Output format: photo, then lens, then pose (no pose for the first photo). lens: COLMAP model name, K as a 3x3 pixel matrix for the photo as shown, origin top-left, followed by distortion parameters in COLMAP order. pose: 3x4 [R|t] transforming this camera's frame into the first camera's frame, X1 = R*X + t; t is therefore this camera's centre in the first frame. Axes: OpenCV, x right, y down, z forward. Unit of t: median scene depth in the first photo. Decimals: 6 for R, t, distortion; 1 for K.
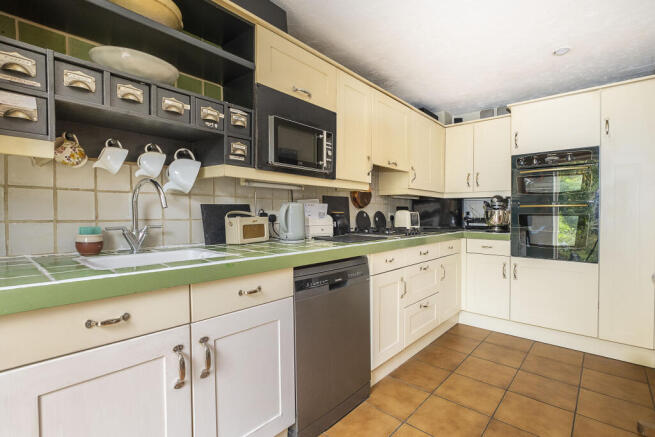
lens RADIAL K [[312.3, 0, 327.4], [0, 312.3, 215.3], [0, 0, 1]] dist [-0.000021, -0.000080]
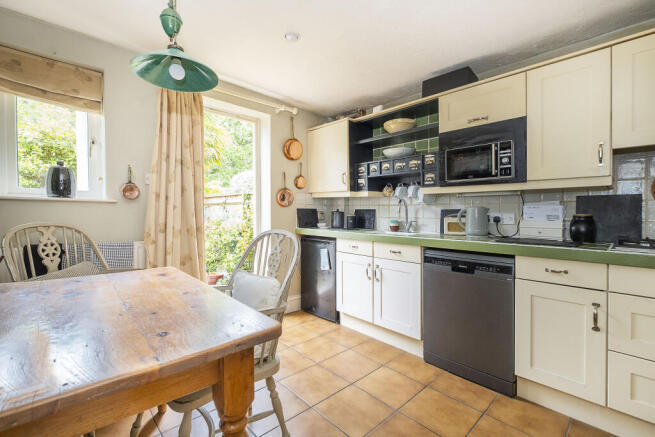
lens RADIAL K [[291.5, 0, 327.5], [0, 291.5, 217.4], [0, 0, 1]] dist [0.001205, 0.000160]
pose [[-0.106501, 0.004275, -0.994303, 1.346746], [-0.021034, 0.999757, 0.006552, 0.010368], [0.994090, 0.021612, -0.106386, 0.602803]]
